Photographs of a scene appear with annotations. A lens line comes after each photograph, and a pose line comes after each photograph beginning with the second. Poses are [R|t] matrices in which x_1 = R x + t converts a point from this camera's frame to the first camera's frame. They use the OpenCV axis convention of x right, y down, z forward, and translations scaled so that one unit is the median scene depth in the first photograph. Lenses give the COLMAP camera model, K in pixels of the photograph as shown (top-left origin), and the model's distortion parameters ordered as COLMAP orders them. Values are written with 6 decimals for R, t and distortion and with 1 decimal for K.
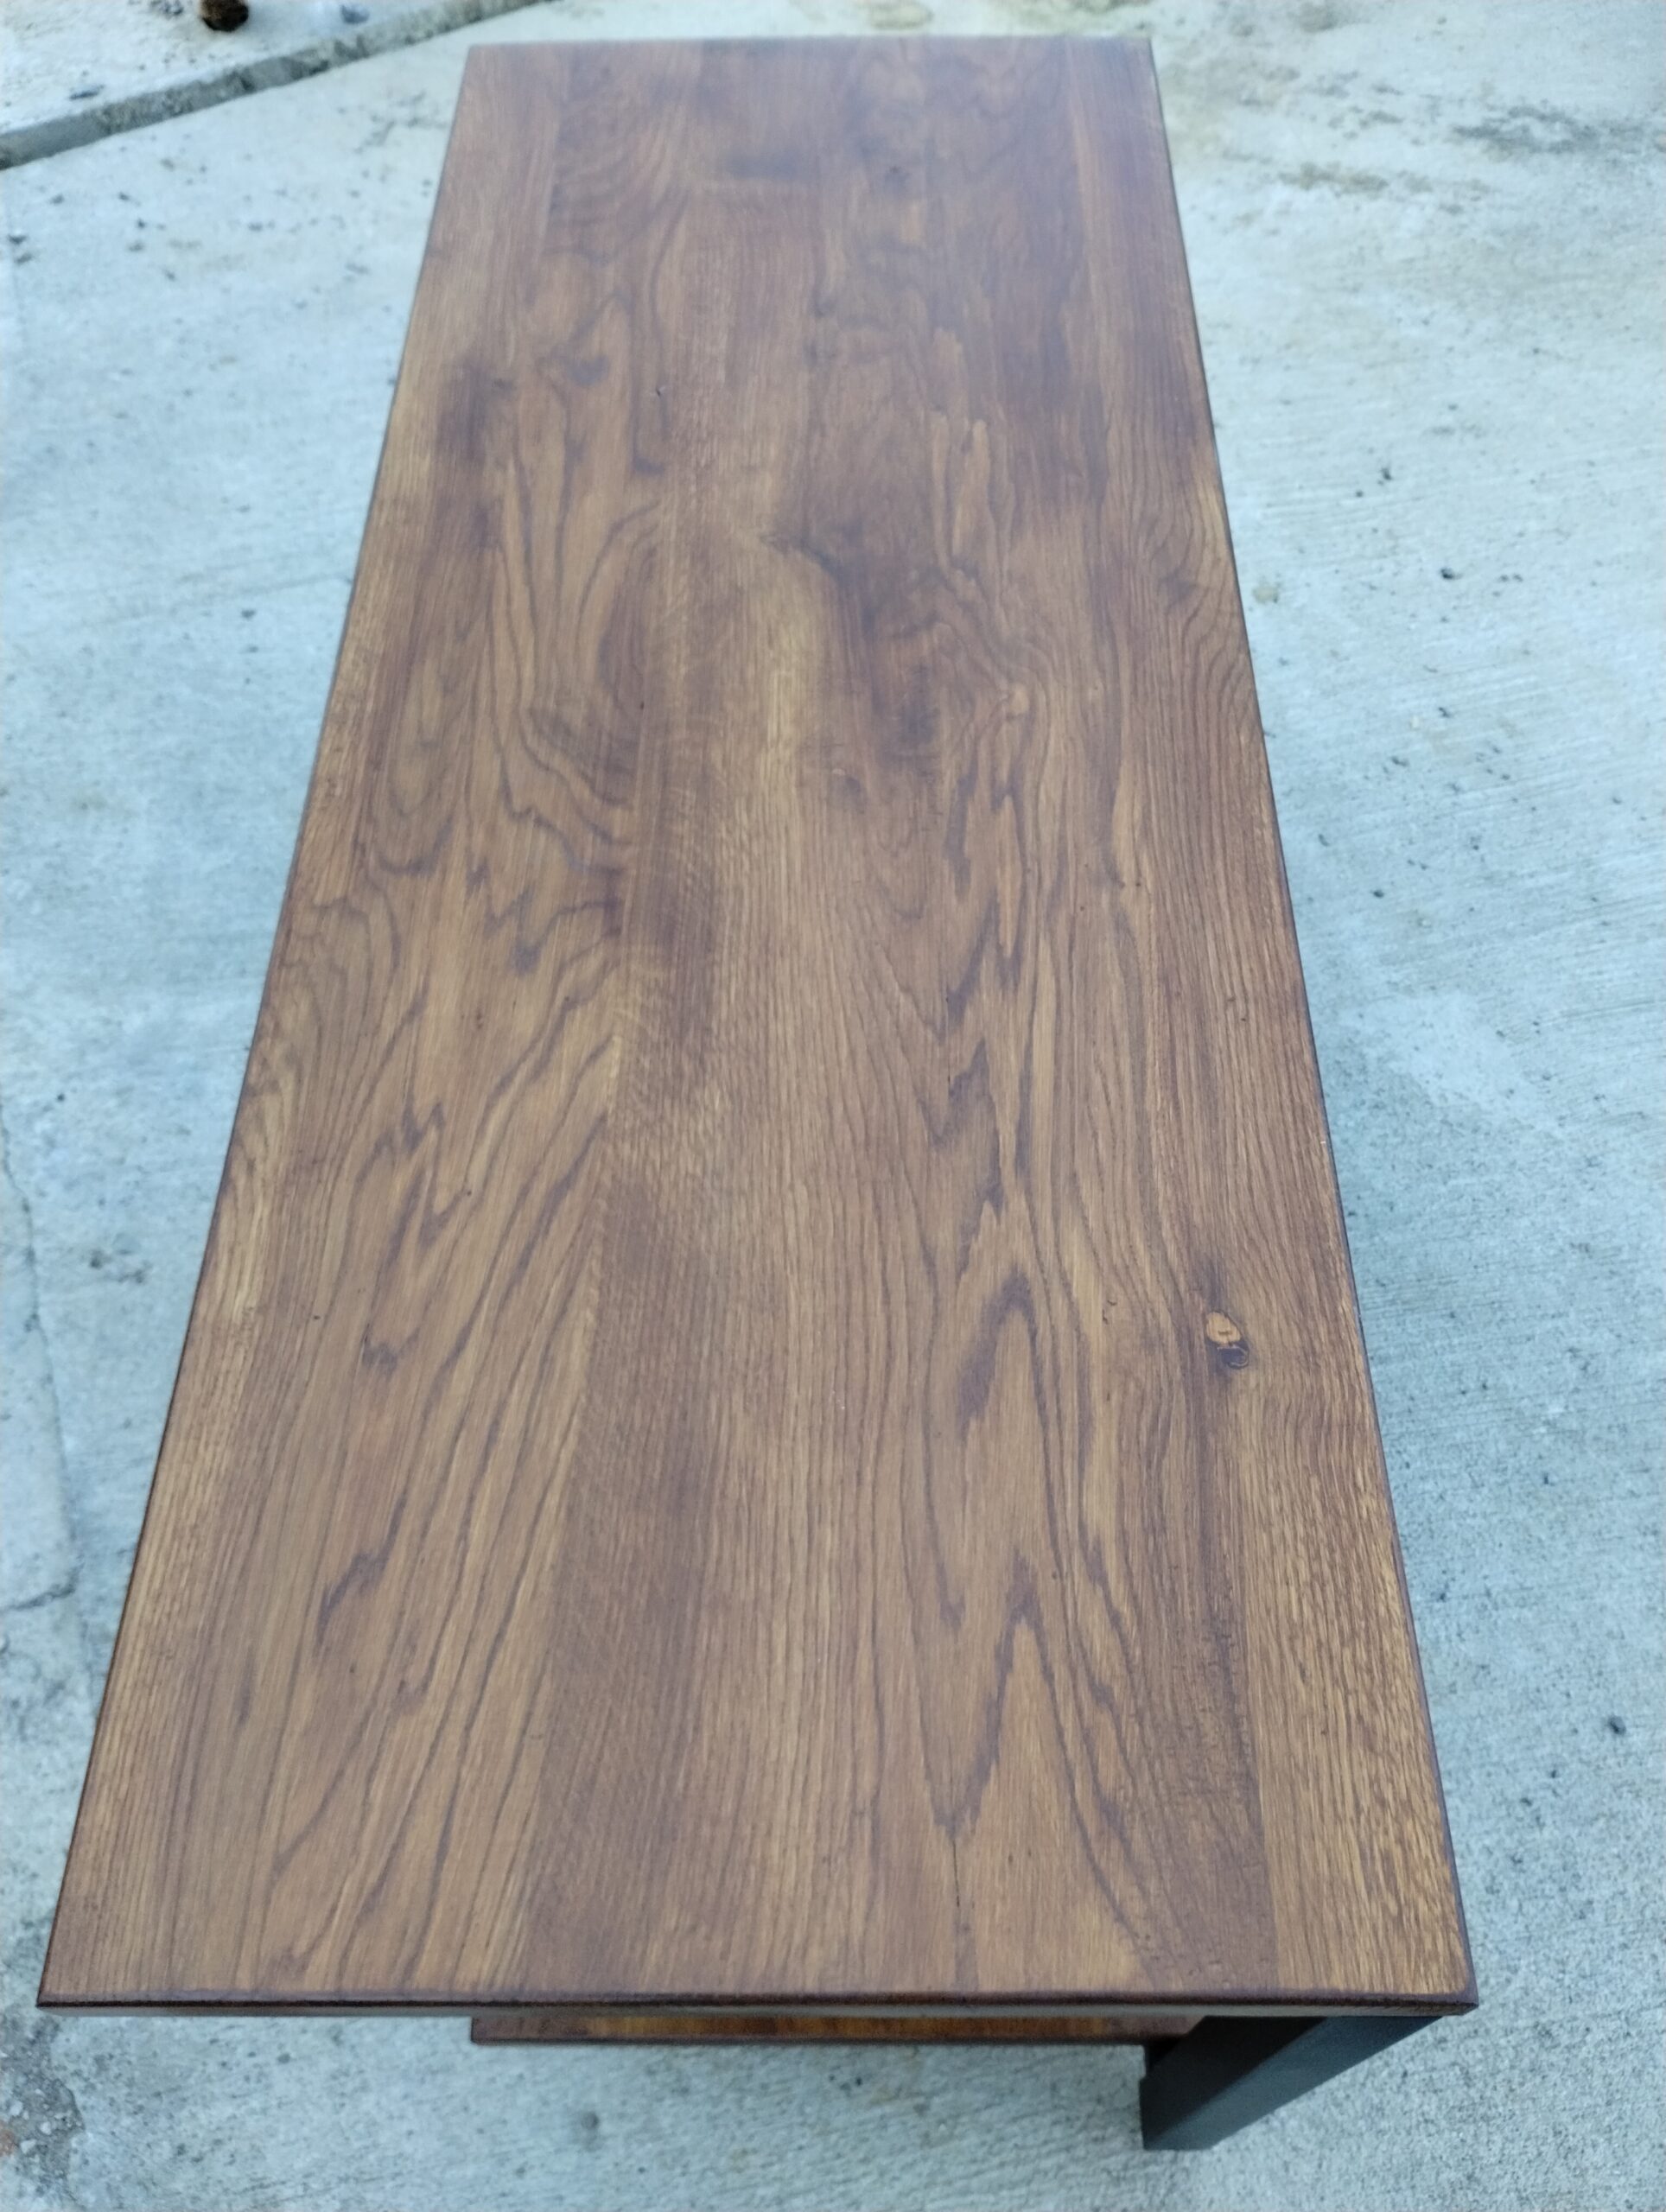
lens RADIAL K [[1838.0, 0, 847.4], [0, 1838.0, 1088.7], [0, 0, 1]] dist [0.056698, -0.076995]
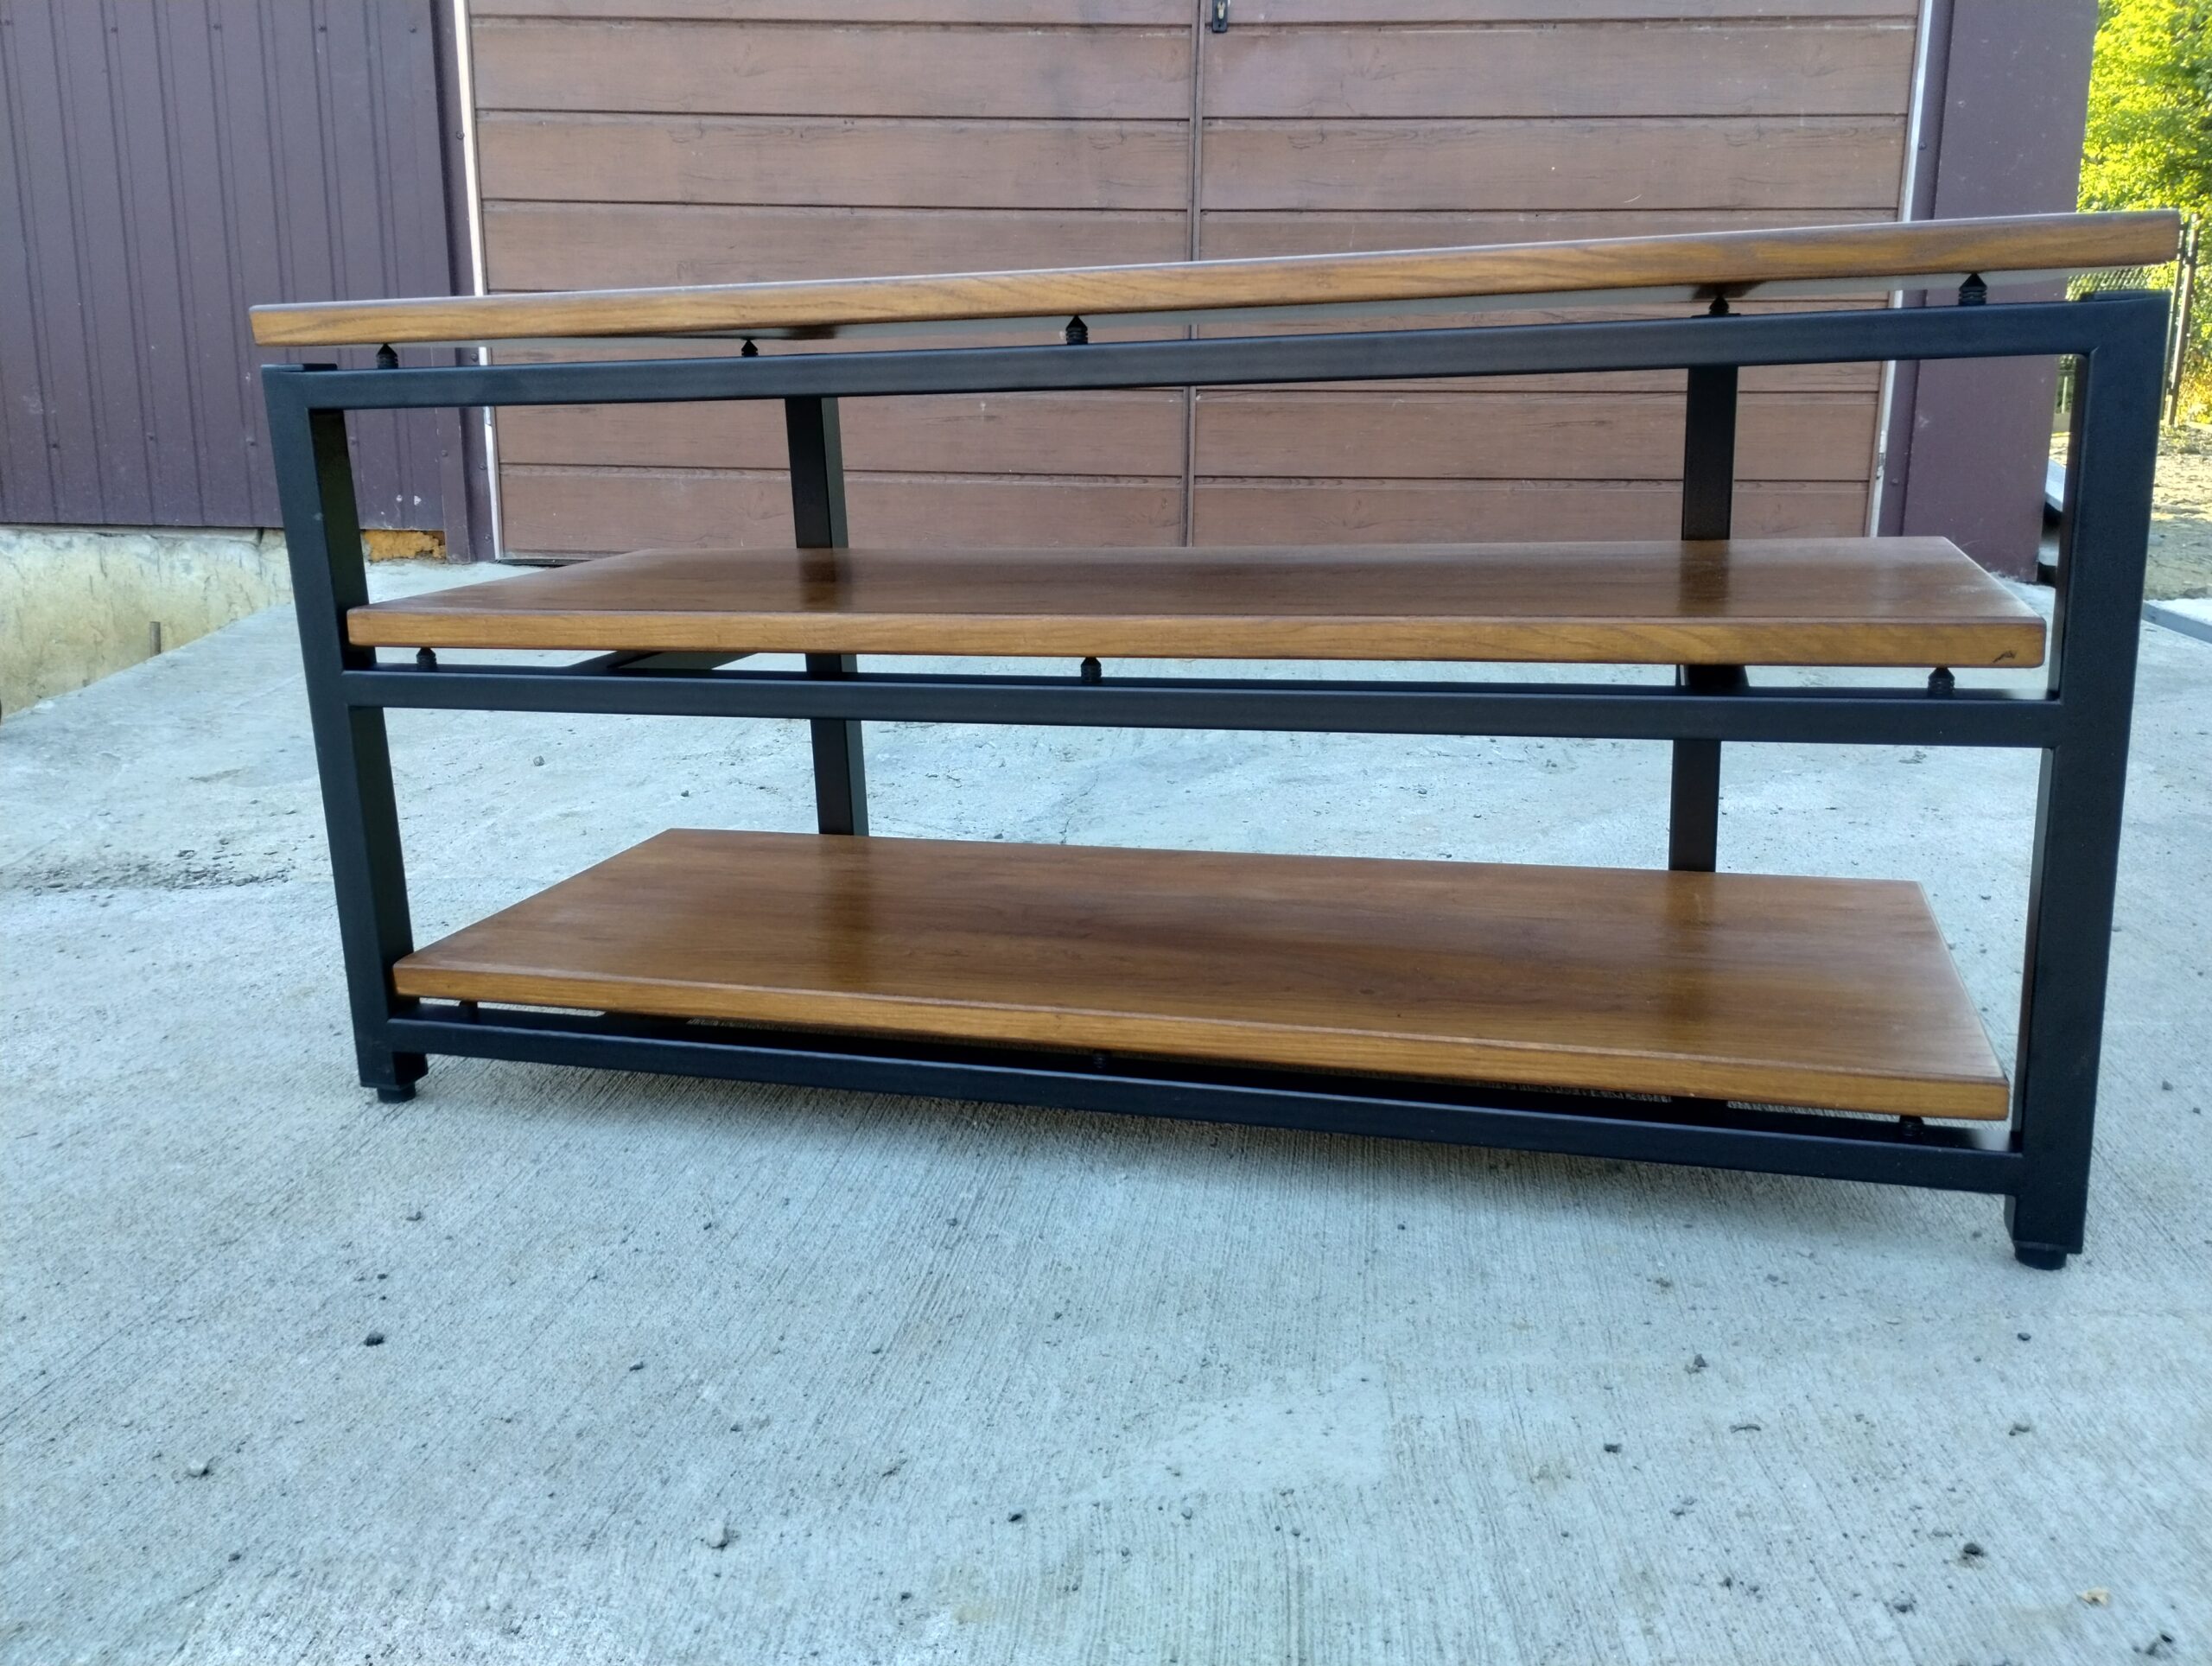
lens RADIAL K [[1838.0, 0, 1096.6], [0, 1838.0, 791.5], [0, 0, 1]] dist [0.056698, -0.076995]
pose [[-0.289439, 0.241047, -0.926349, 1.469256], [-0.773912, 0.510574, 0.374667, -0.541275], [0.563282, 0.825355, 0.038769, 1.282899]]
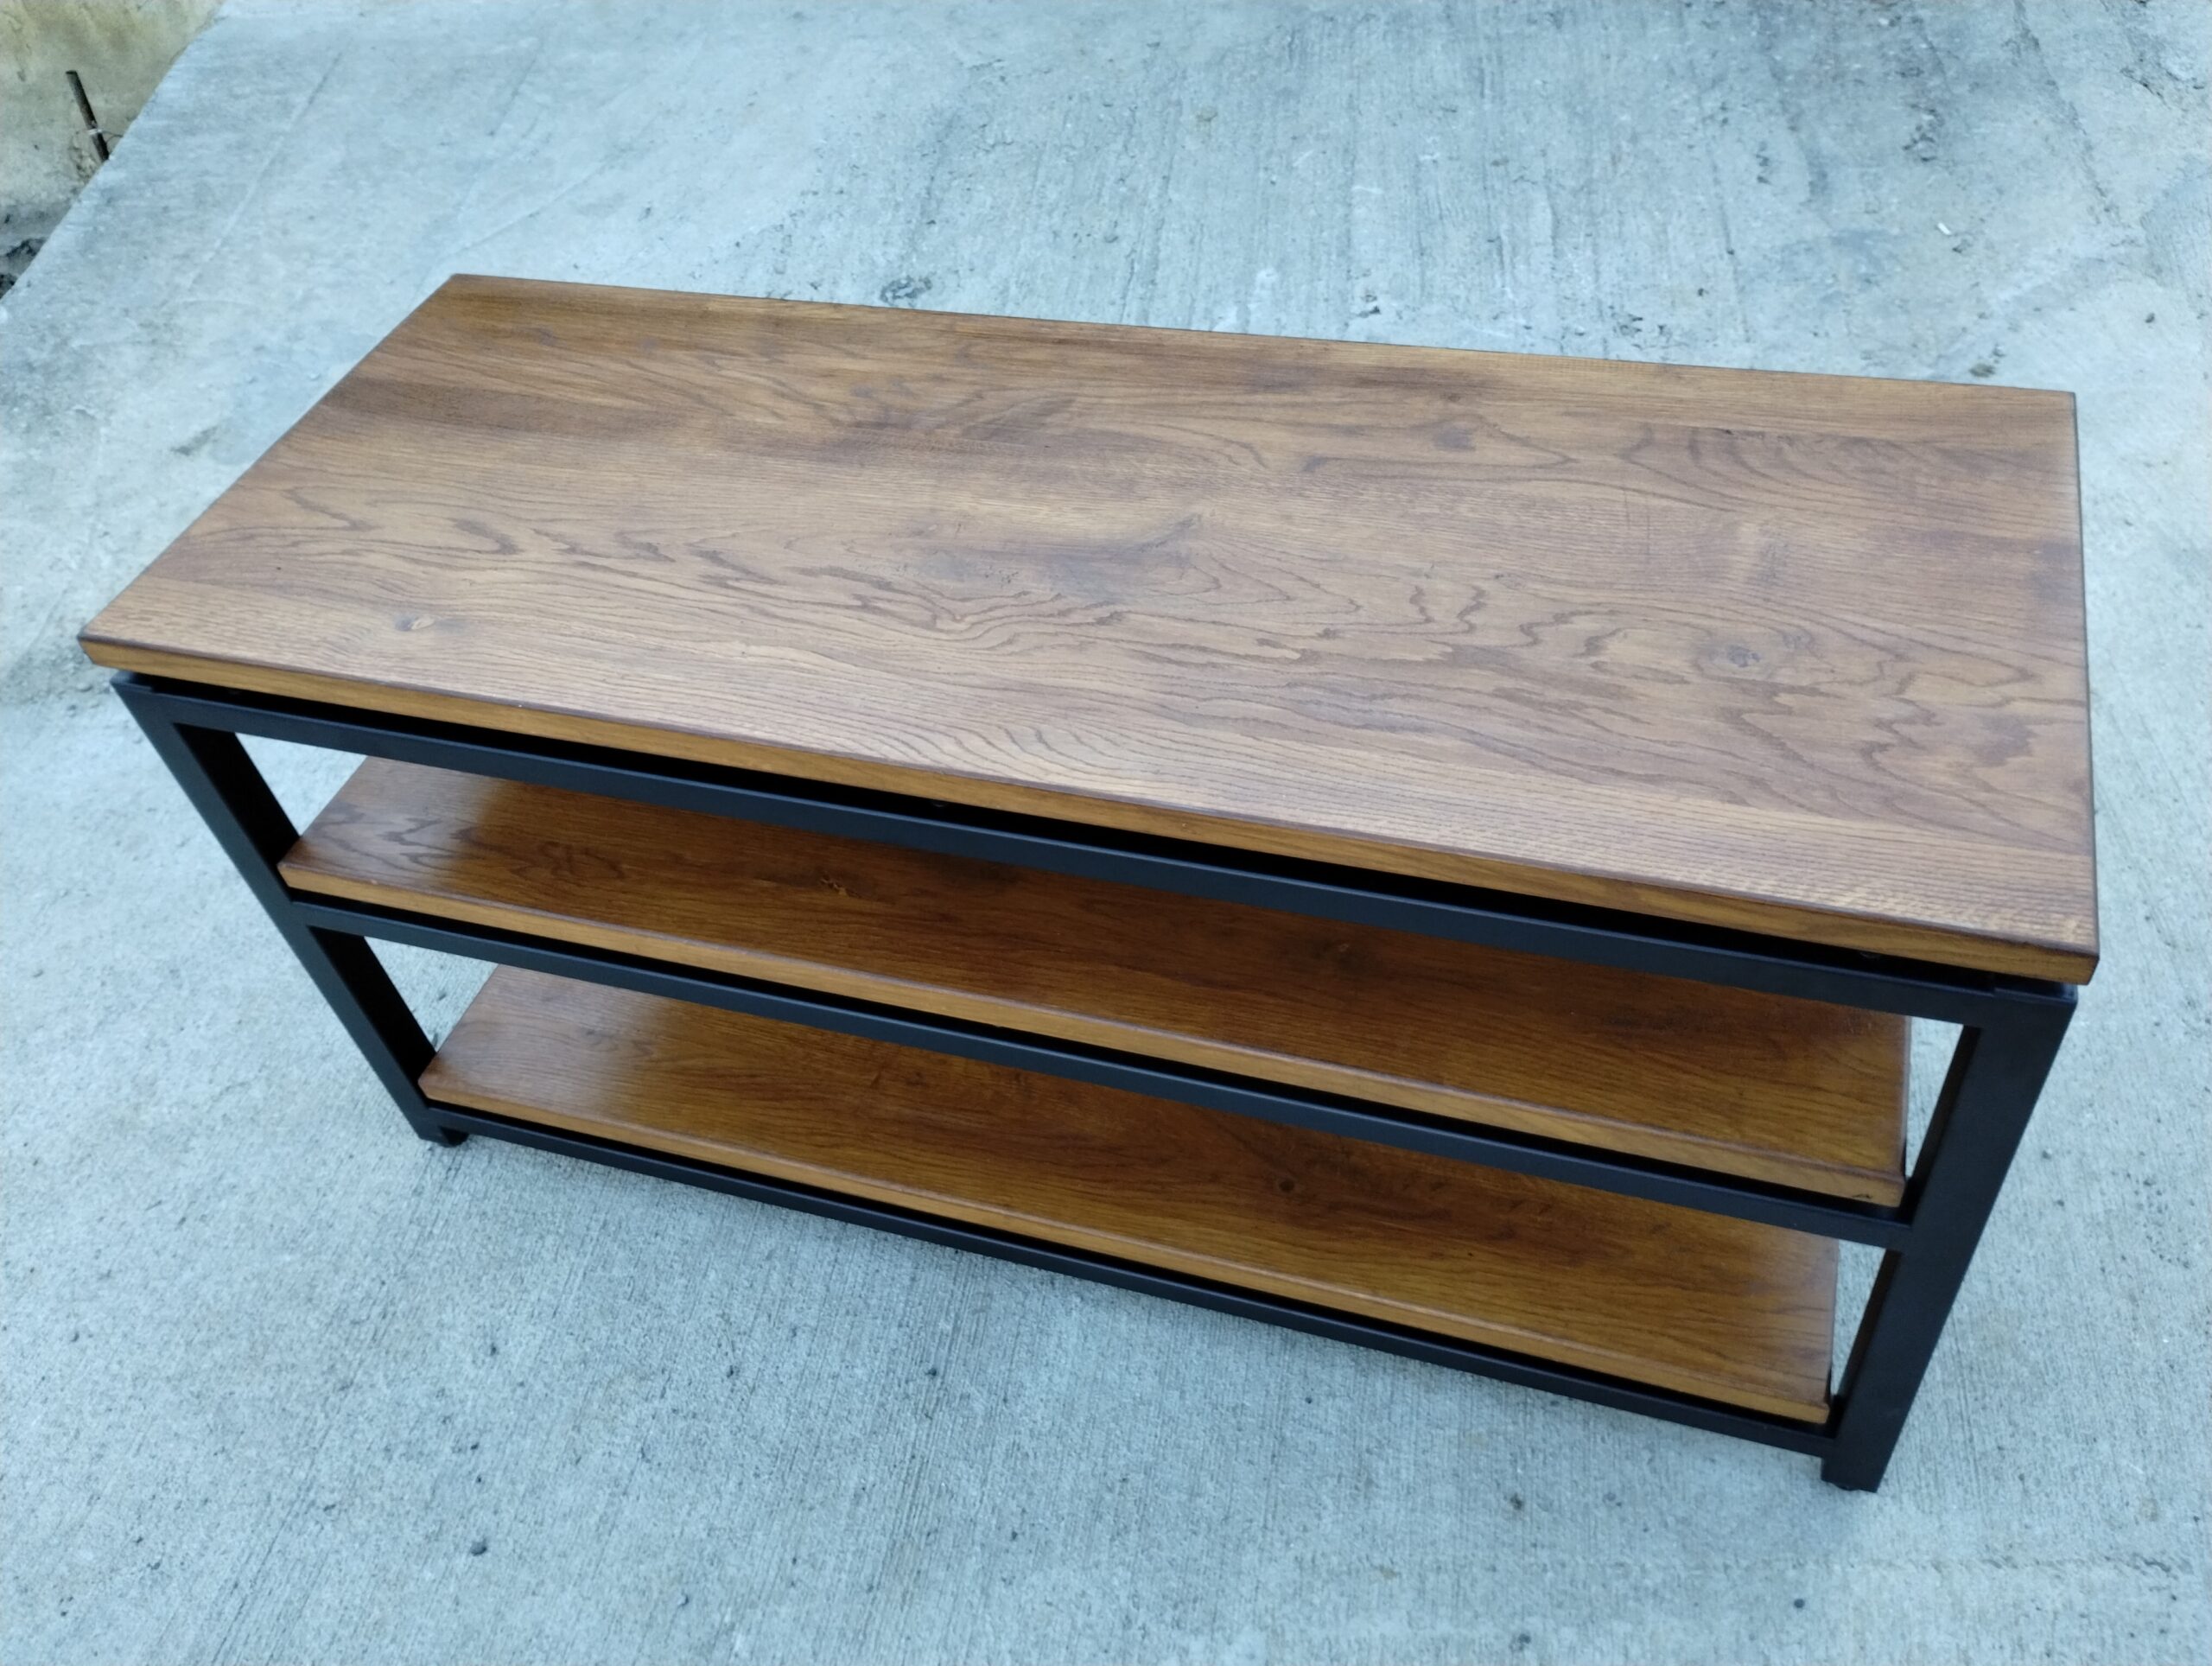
lens RADIAL K [[1838.0, 0, 1102.3], [0, 1838.0, 788.1], [0, 0, 1]] dist [0.056698, -0.076995]
pose [[-0.307982, 0.710919, -0.632251, 0.929723], [-0.718011, 0.262314, 0.644710, -1.062419], [0.624185, 0.652523, 0.429659, 0.610010]]
